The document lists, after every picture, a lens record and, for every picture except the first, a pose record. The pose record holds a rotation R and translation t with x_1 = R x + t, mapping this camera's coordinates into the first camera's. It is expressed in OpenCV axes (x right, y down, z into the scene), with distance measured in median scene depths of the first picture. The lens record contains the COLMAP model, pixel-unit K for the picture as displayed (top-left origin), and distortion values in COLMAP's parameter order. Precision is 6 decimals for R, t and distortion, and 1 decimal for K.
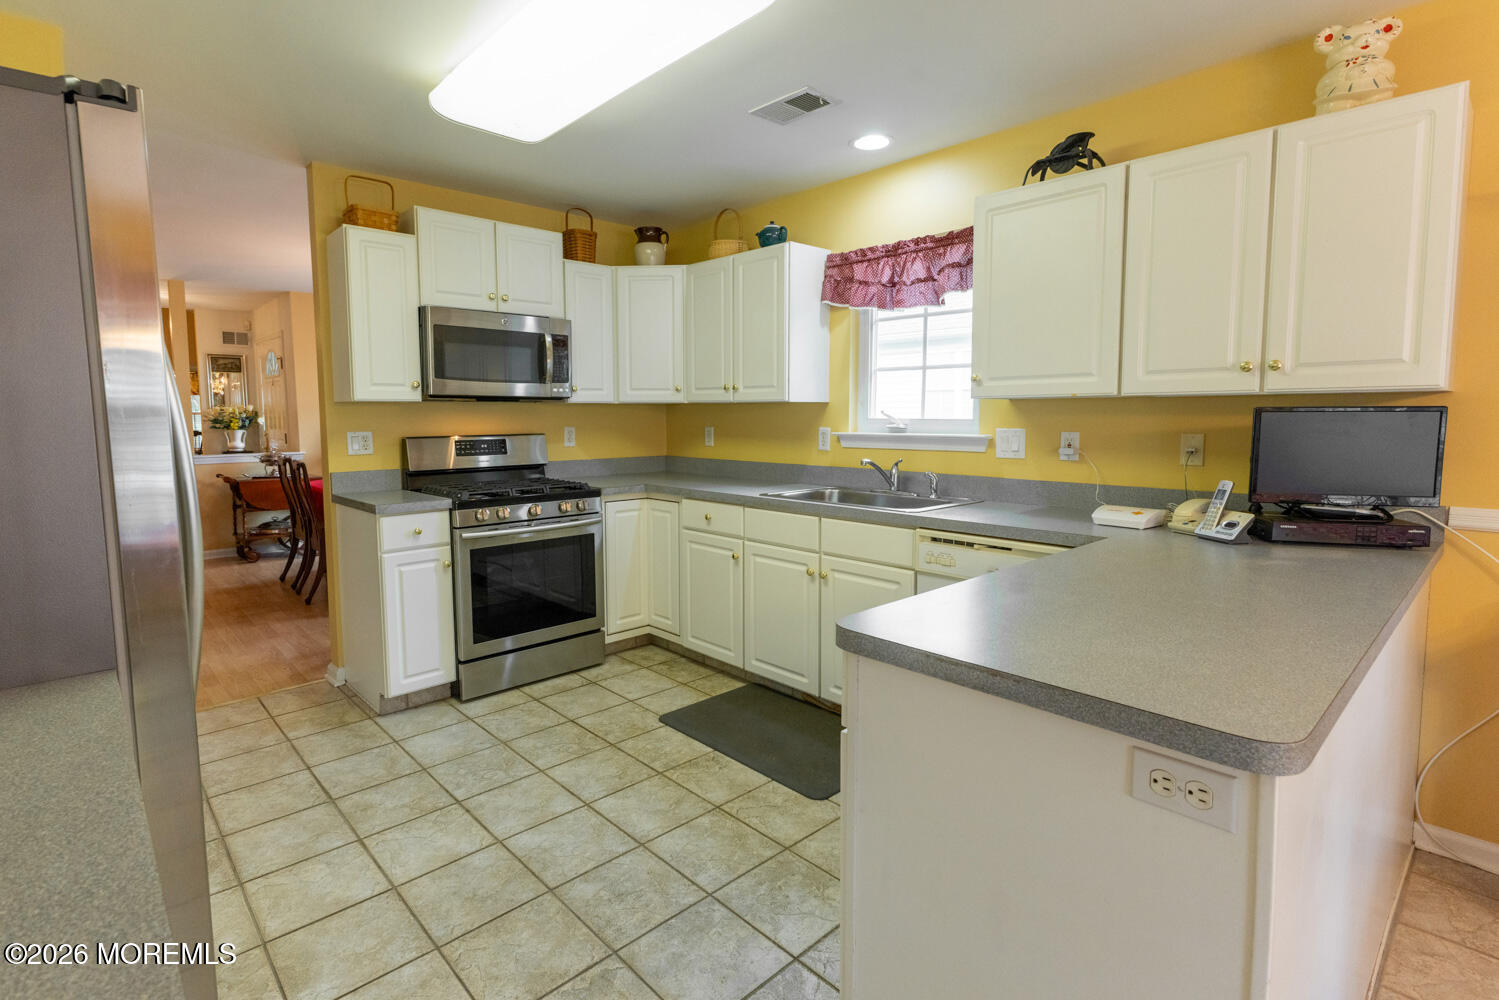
lens RADIAL K [[717.2, 0, 746.2], [0, 717.2, 474.1], [0, 0, 1]] dist [0.004847, 0.000403]
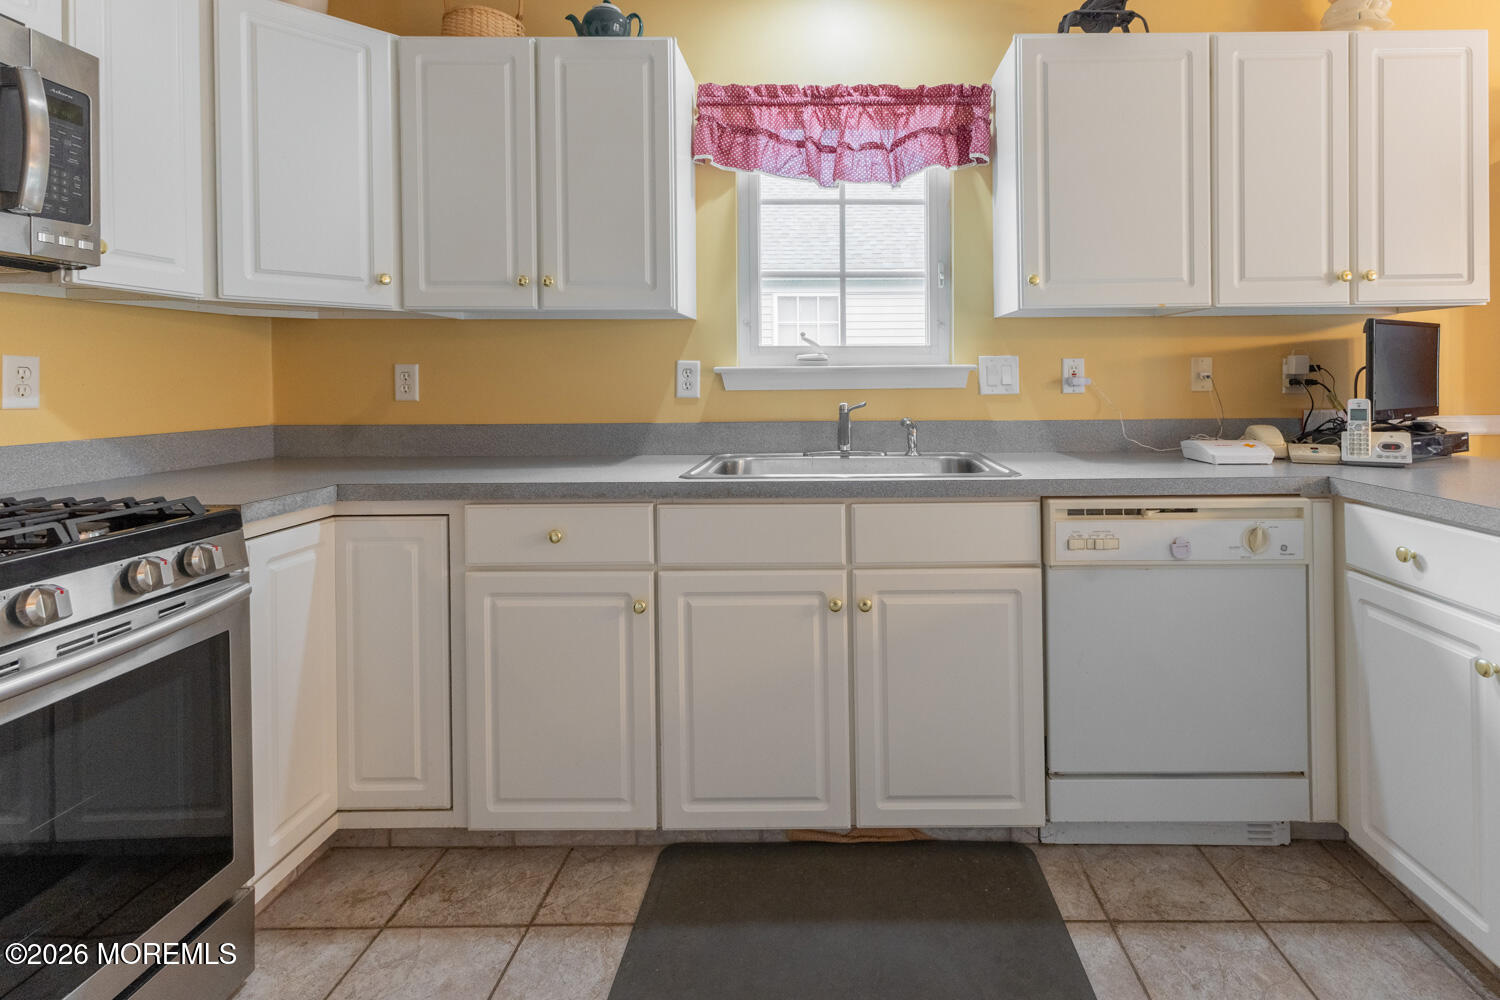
lens RADIAL K [[707.9, 0, 752.2], [0, 707.9, 387.3], [0, 0, 1]] dist [0.003509, 0.000309]
pose [[0.689362, -0.004926, 0.724400, -0.315622], [0.066219, 0.996219, -0.056241, -0.004158], [-0.721384, 0.086740, 0.687082, 0.584769]]
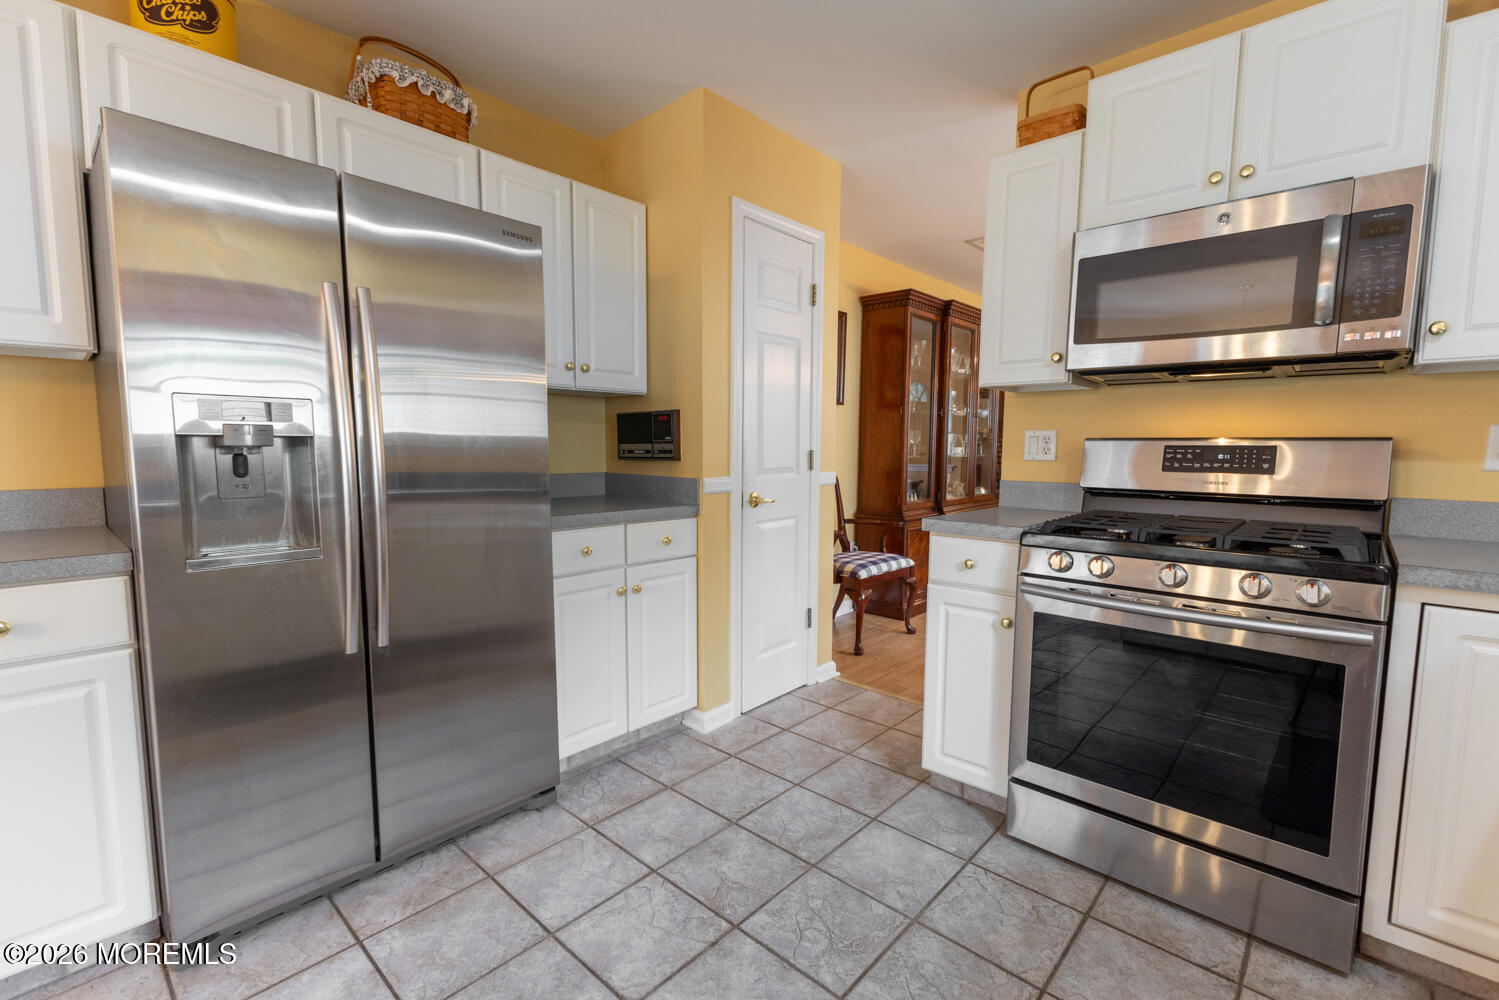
lens RADIAL K [[656.0, 0, 749.5], [0, 656.0, 500.0], [0, 0, 1]] dist [0.003752, 0.000452]
pose [[0.067509, 0.088200, -0.993812, 0.151693], [-0.091952, 0.992396, 0.081828, -0.014128], [0.993472, 0.085859, 0.075106, 0.659884]]
